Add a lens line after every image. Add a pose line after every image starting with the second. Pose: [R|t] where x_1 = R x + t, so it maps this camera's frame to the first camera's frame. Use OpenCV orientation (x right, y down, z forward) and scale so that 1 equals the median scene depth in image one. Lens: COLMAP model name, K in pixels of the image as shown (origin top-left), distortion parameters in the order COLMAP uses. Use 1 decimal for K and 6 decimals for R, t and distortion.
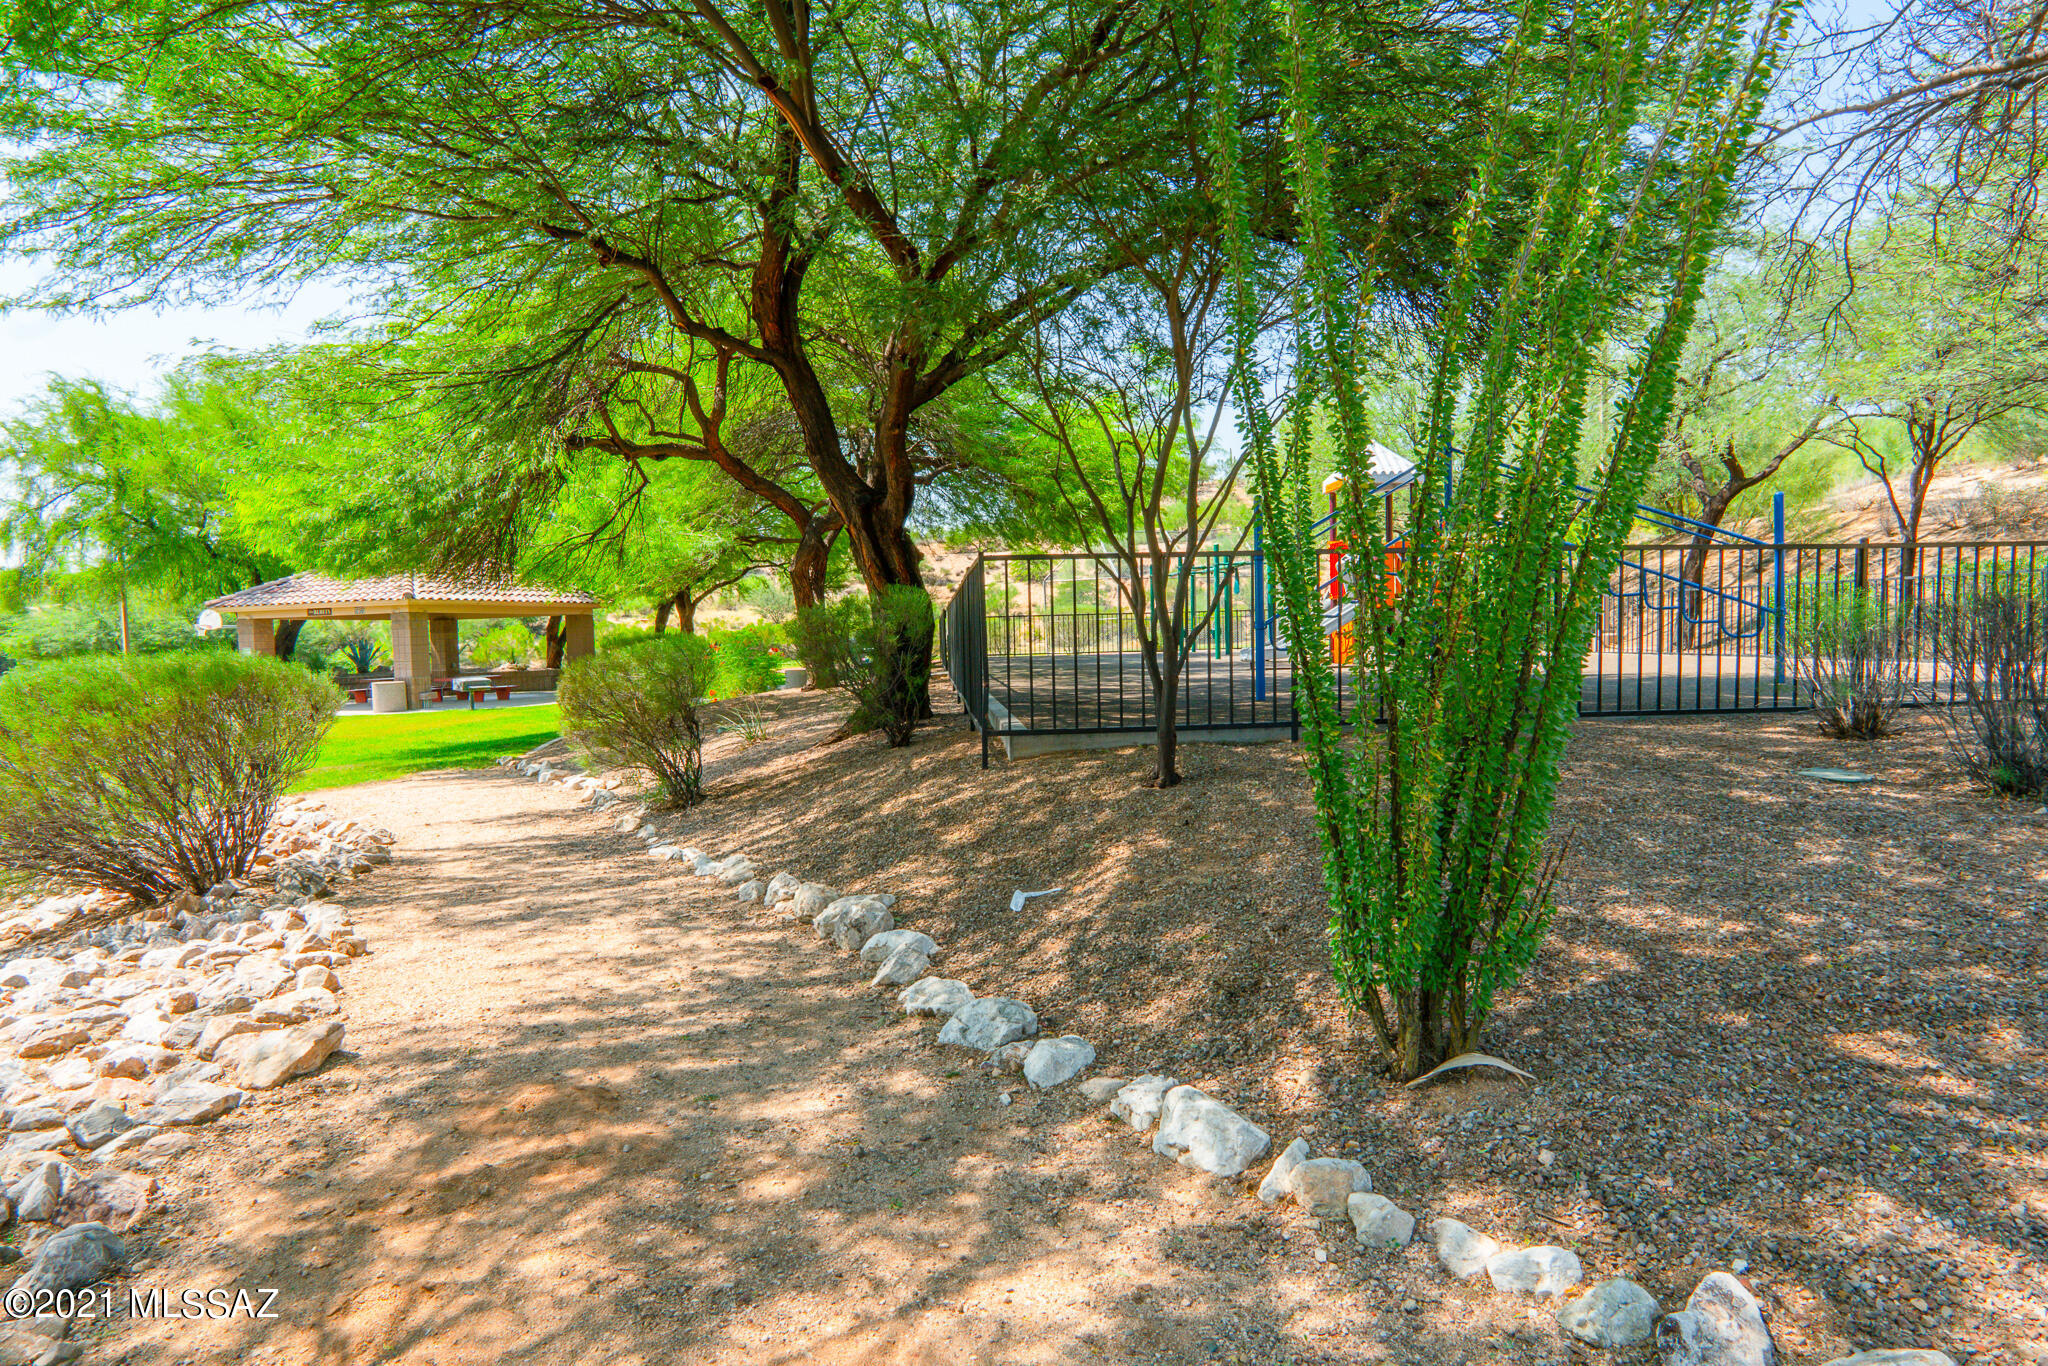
lens RADIAL K [[1077.9, 0, 1024.0], [0, 1077.9, 683.0], [0, 0, 1]] dist [-0.012387, 0.000758]
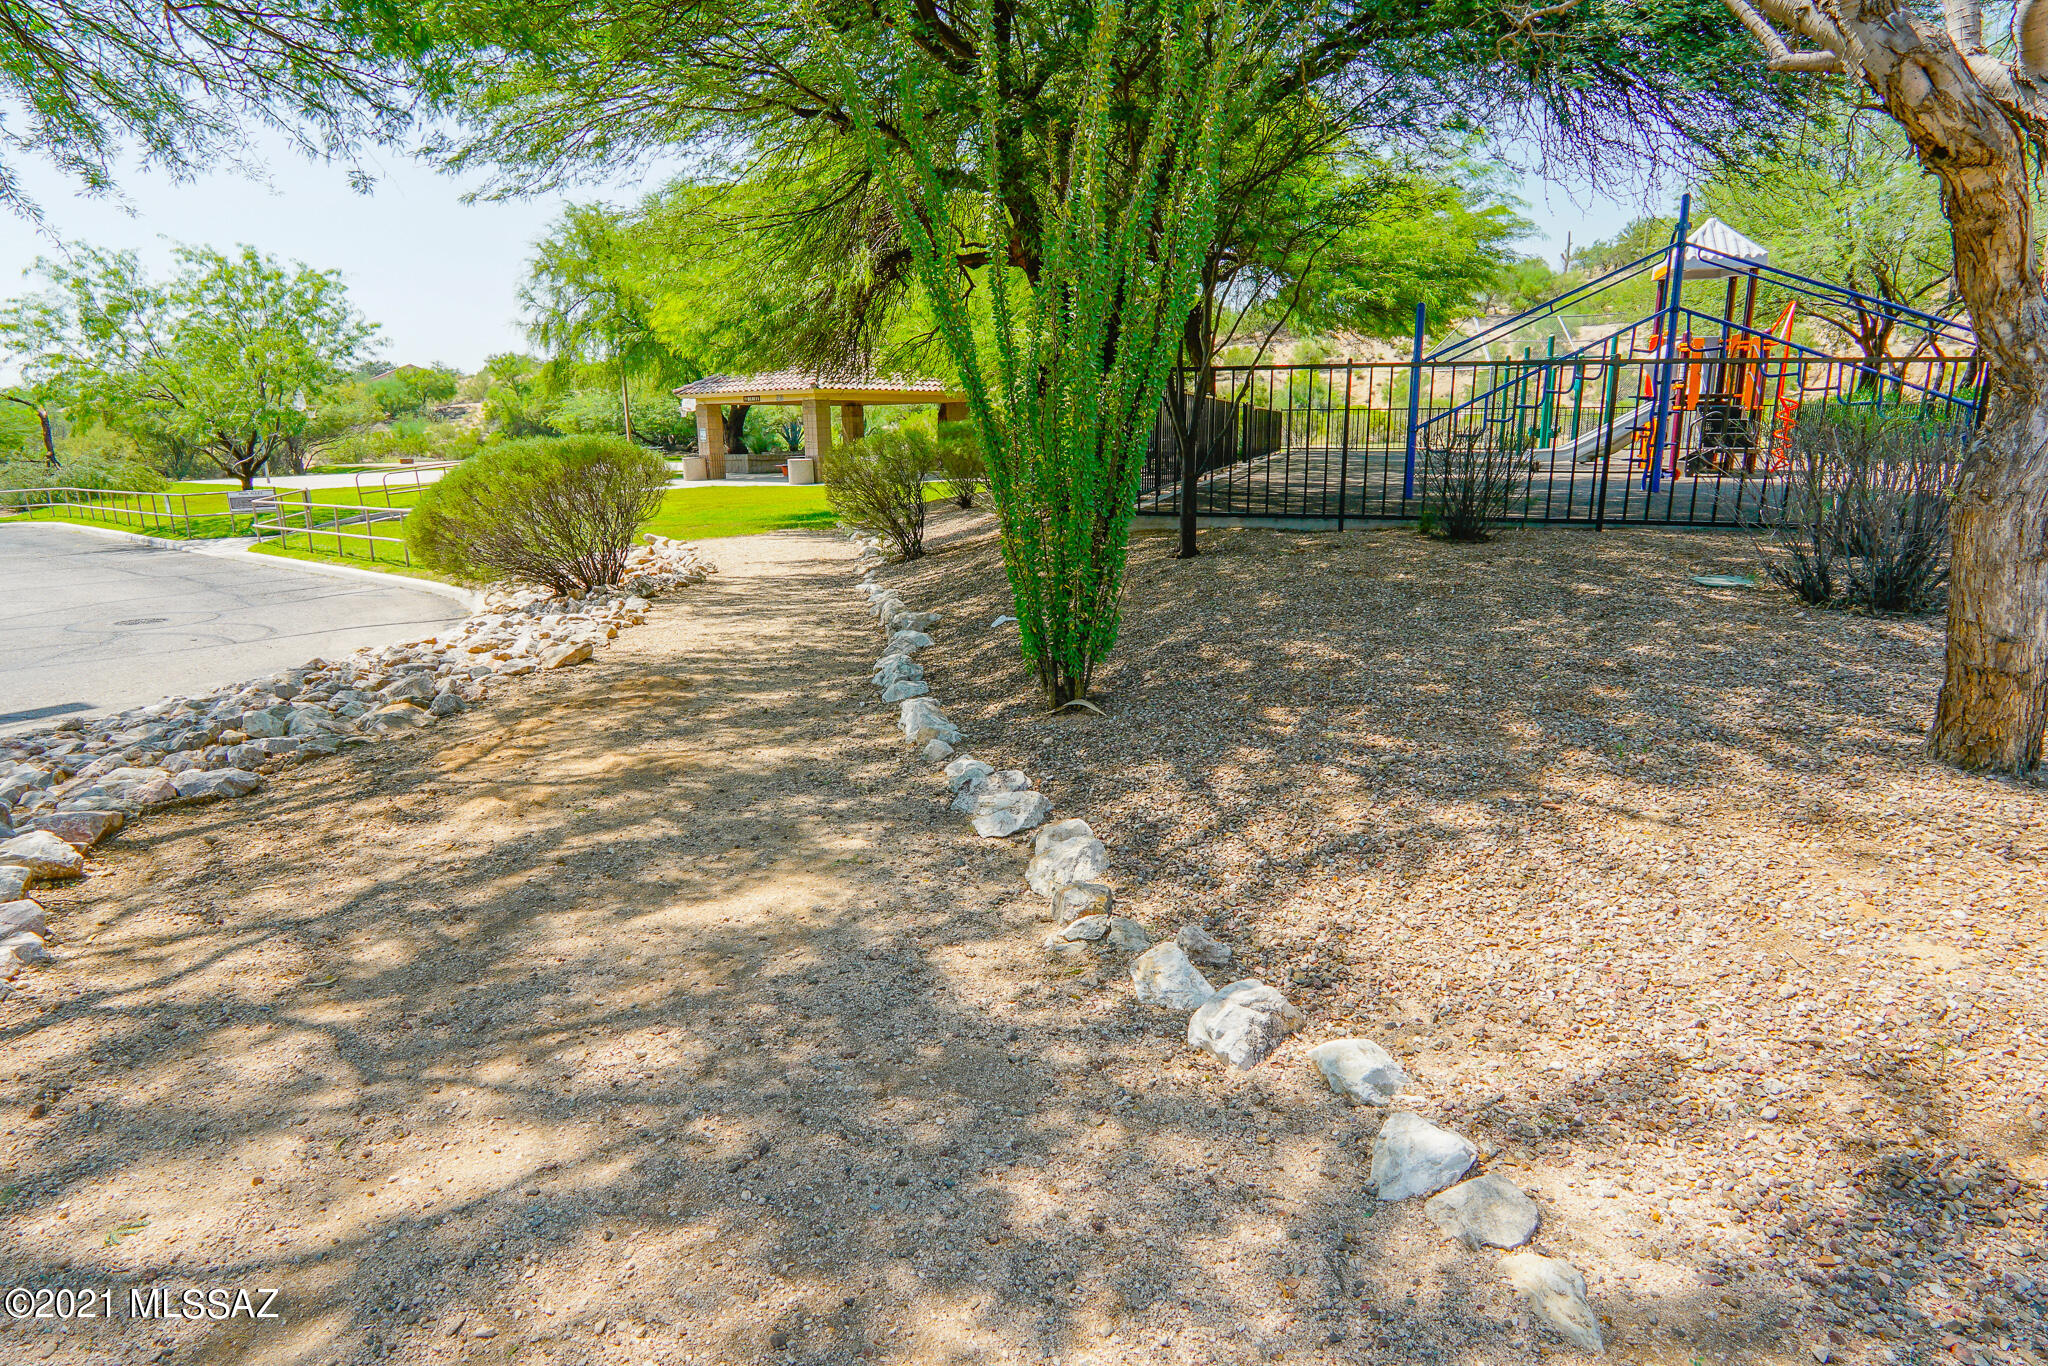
lens RADIAL K [[1052.5, 0, 1024.0], [0, 1052.5, 683.0], [0, 0, 1]] dist [-0.024113, -0.000002]
pose [[0.936490, 0.099395, -0.336314, 0.244324], [-0.031587, 0.979004, 0.201381, -0.002016], [0.349268, -0.177968, 0.919967, -0.151664]]
